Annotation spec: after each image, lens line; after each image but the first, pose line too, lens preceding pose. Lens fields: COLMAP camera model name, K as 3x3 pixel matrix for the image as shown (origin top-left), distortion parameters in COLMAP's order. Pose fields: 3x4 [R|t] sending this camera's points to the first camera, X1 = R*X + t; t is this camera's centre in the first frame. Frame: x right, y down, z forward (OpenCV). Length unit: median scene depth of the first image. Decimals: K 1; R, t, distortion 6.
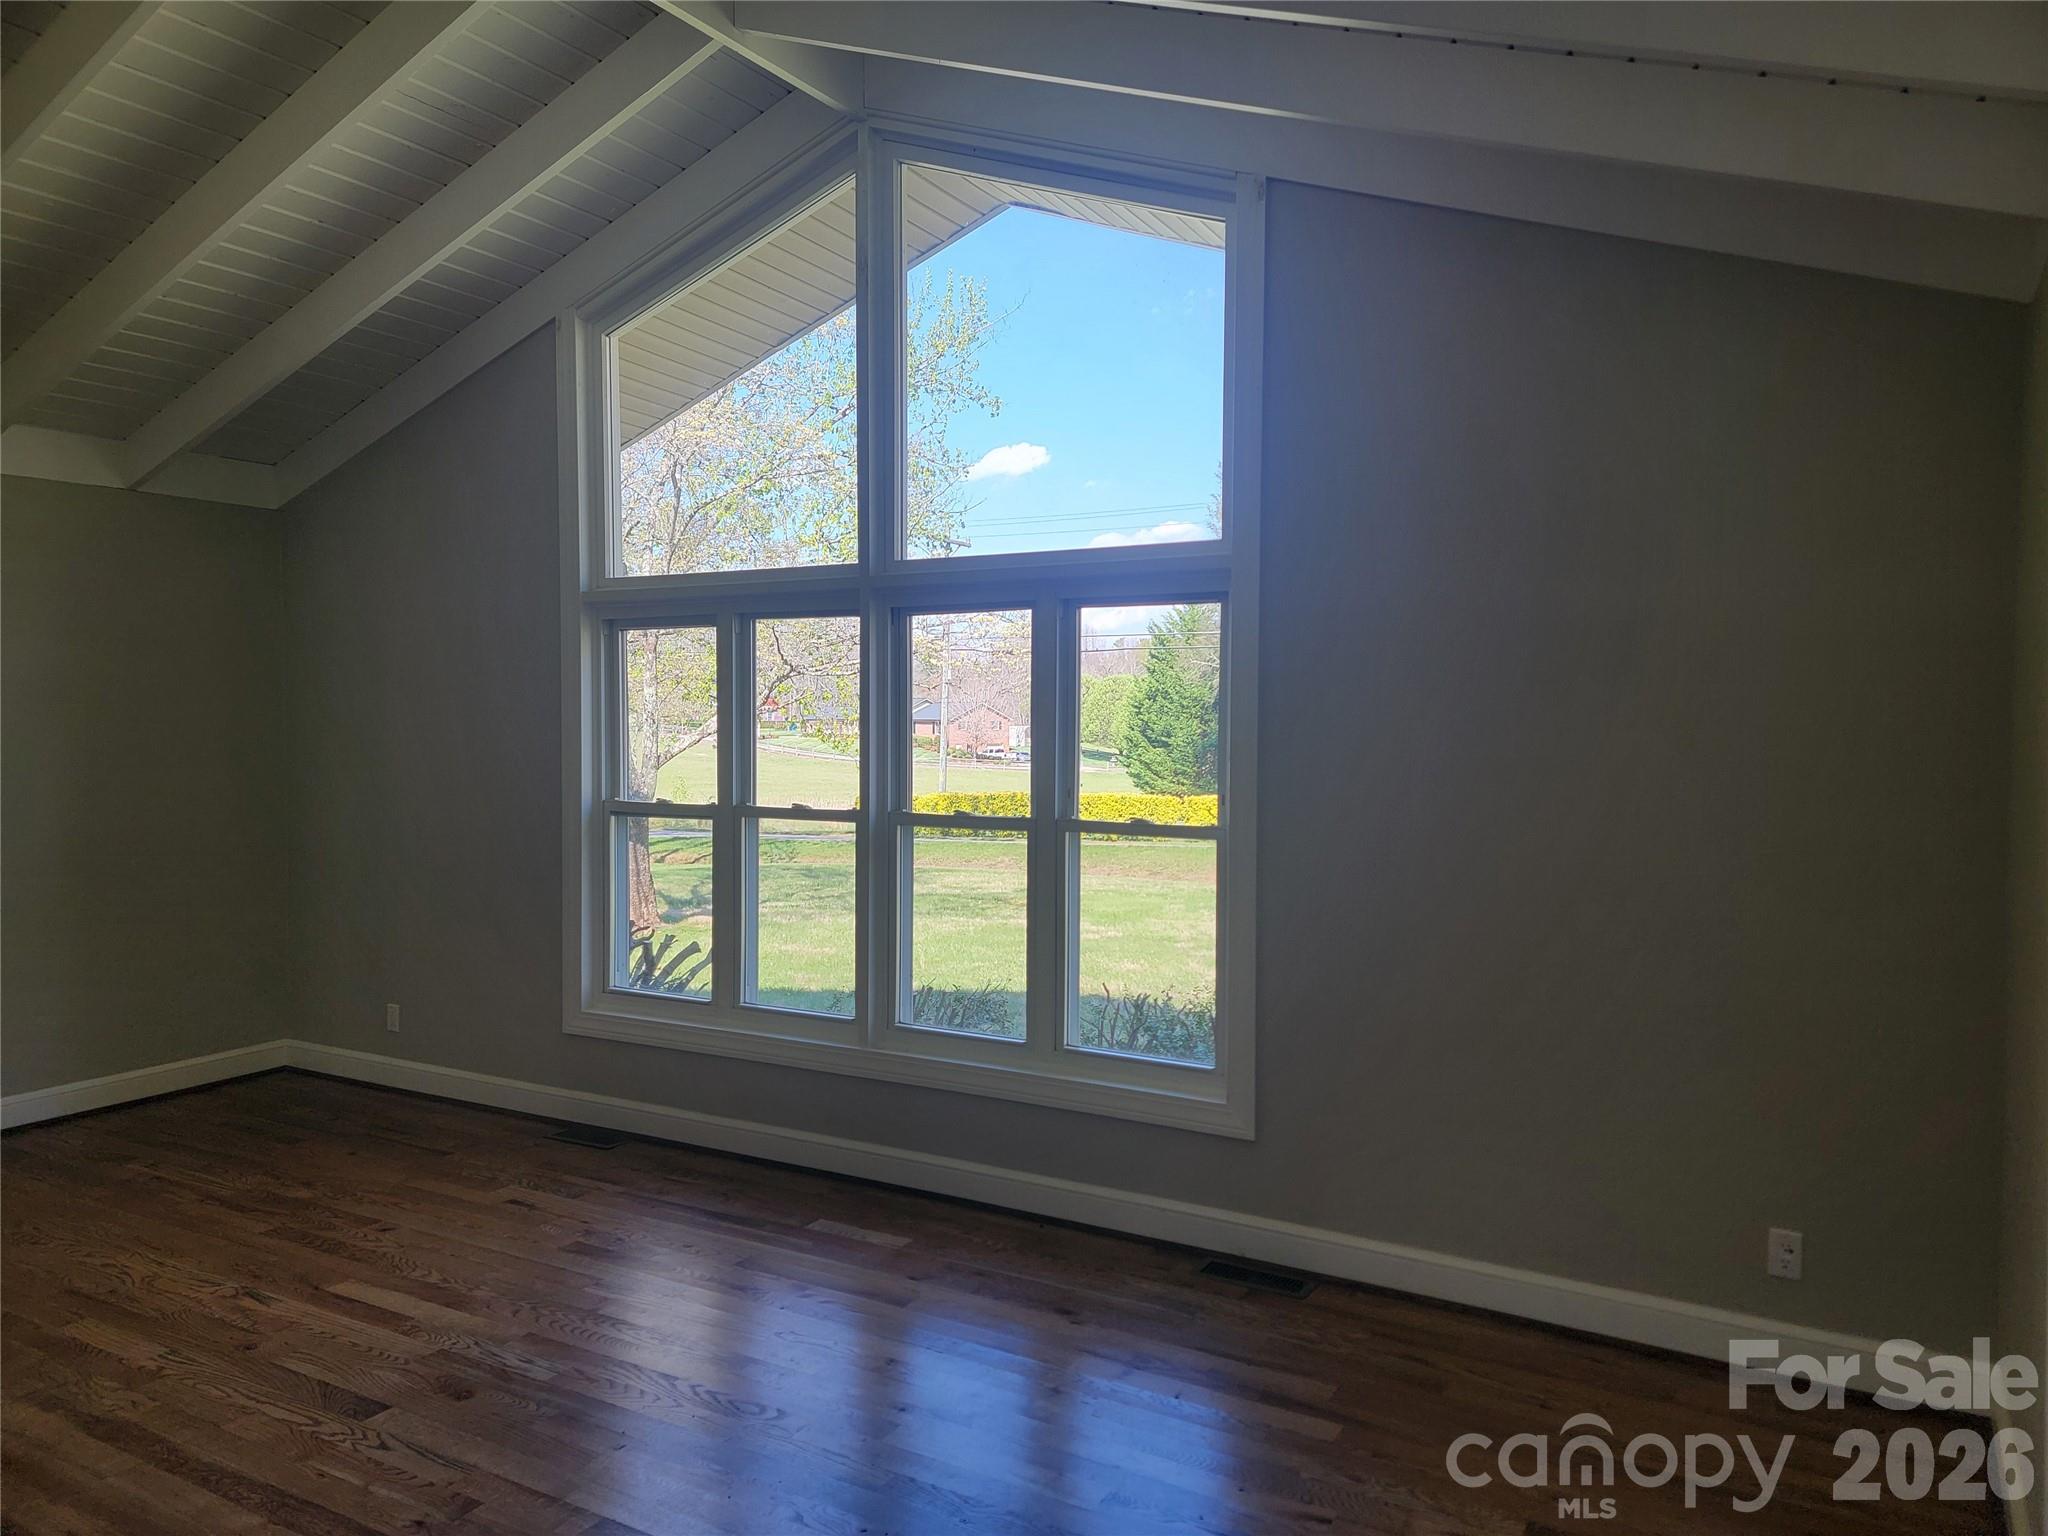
lens RADIAL K [[1420.7, 0, 1072.2], [0, 1420.7, 788.2], [0, 0, 1]] dist [0.095196, -0.075684]
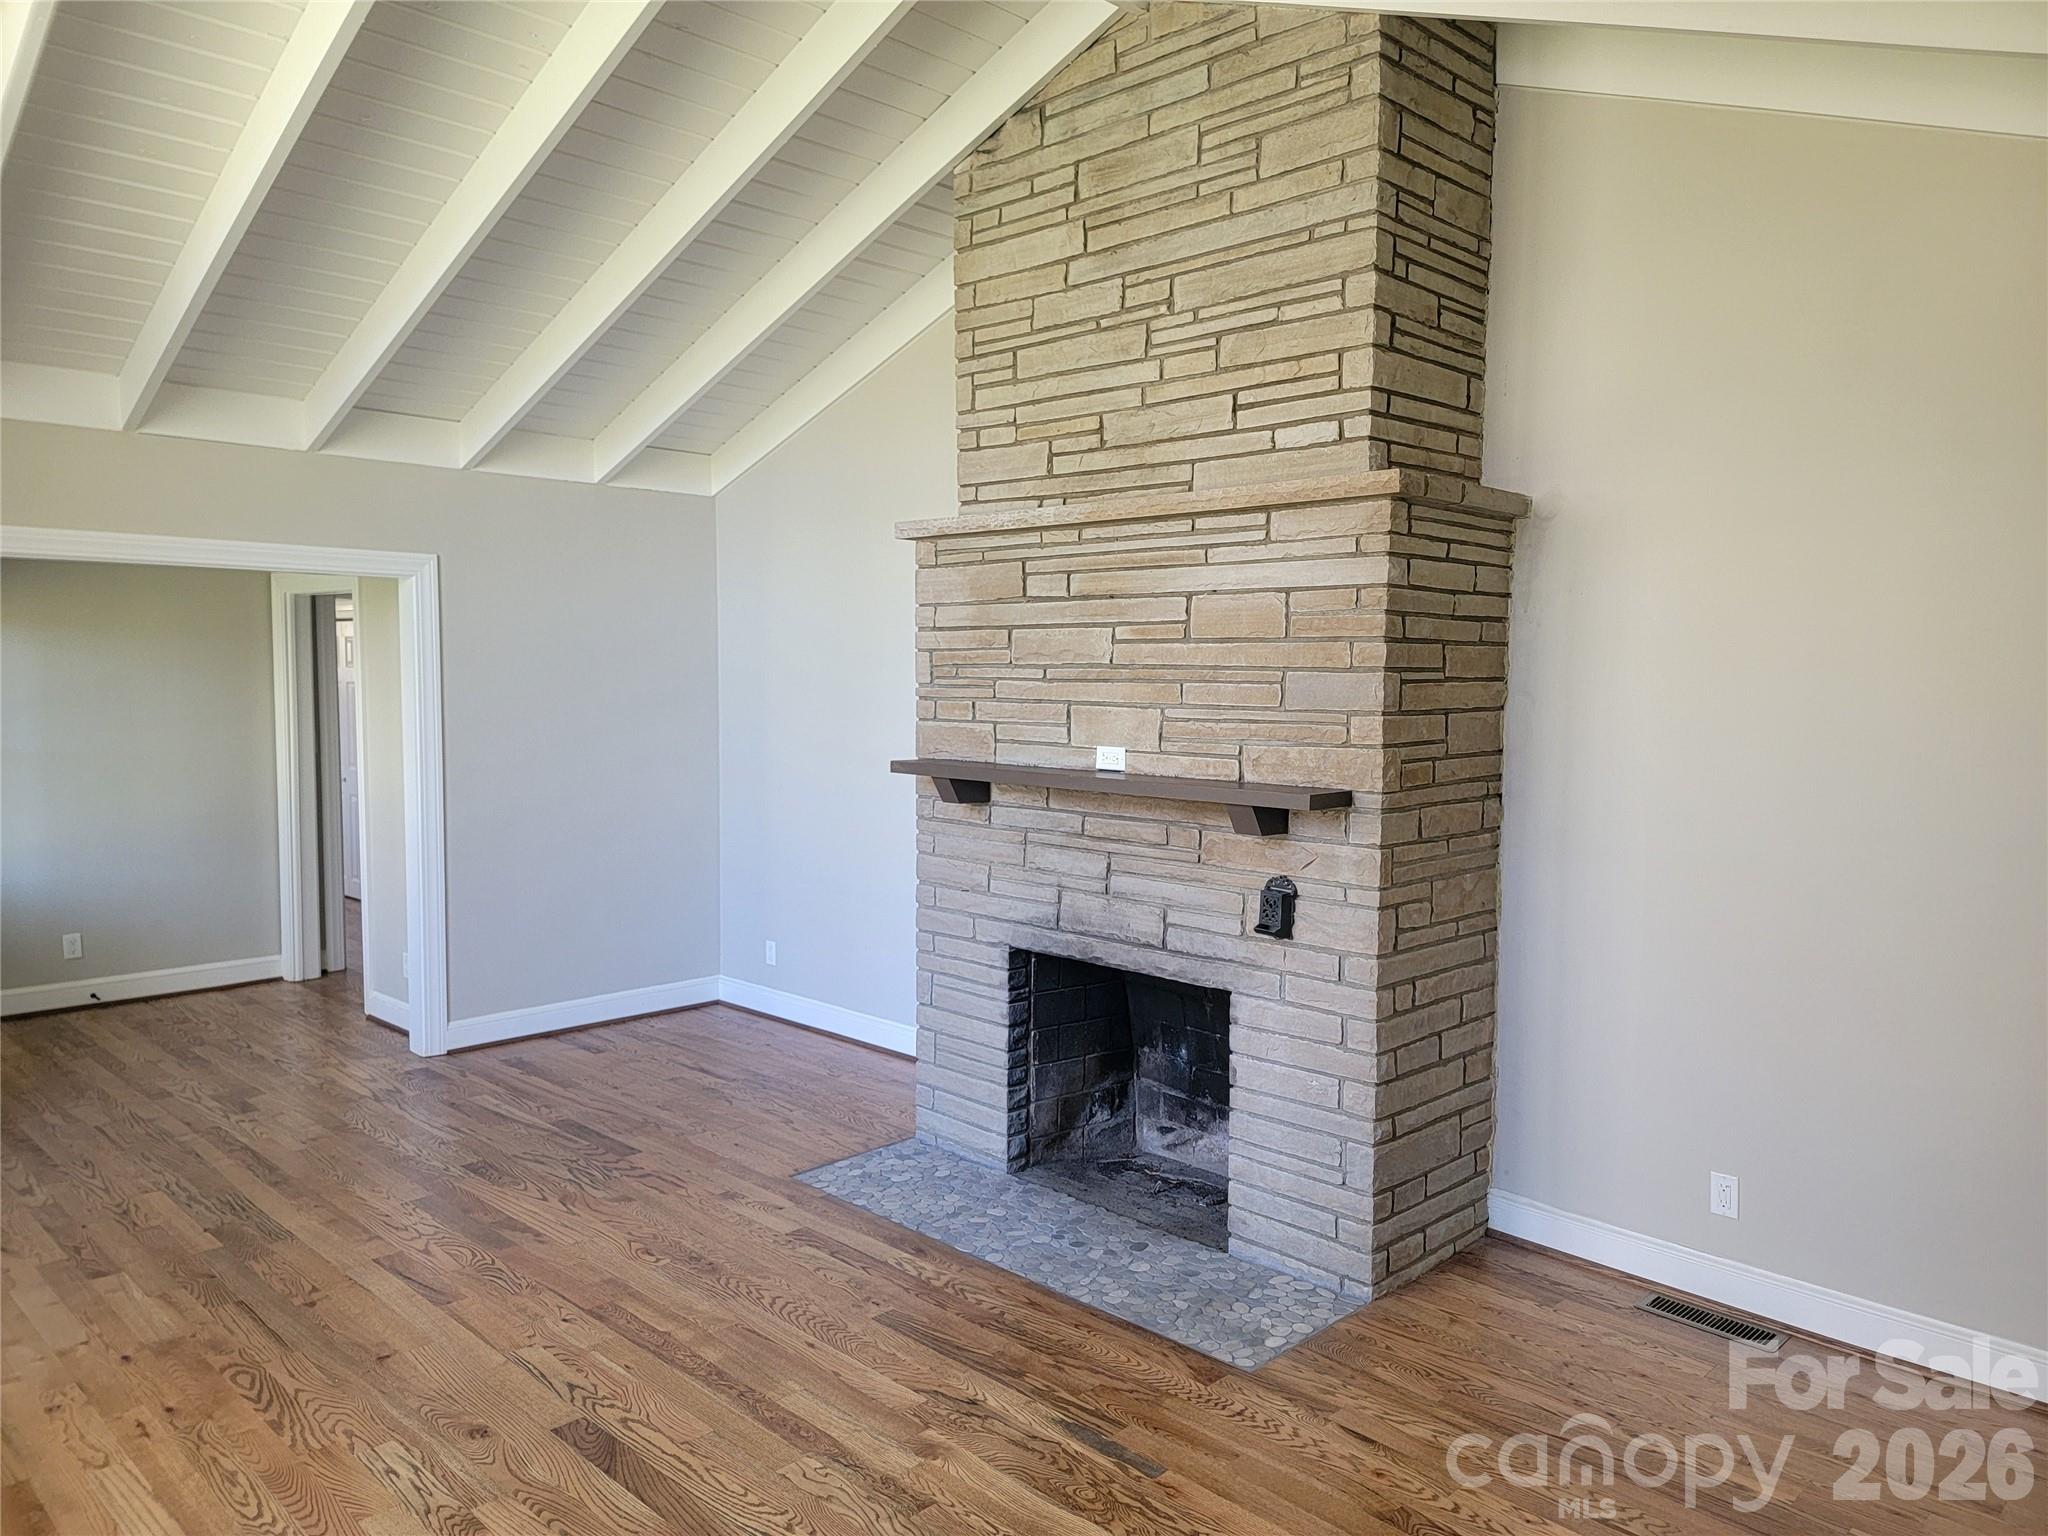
lens RADIAL K [[1411.0, 0, 1033.8], [0, 1411.0, 789.8], [0, 0, 1]] dist [0.099997, -0.074728]
pose [[-0.966182, -0.027785, 0.256360, -0.703559], [0.007421, 0.990770, 0.135350, -0.078514], [-0.257755, 0.132675, -0.957058, 1.241807]]
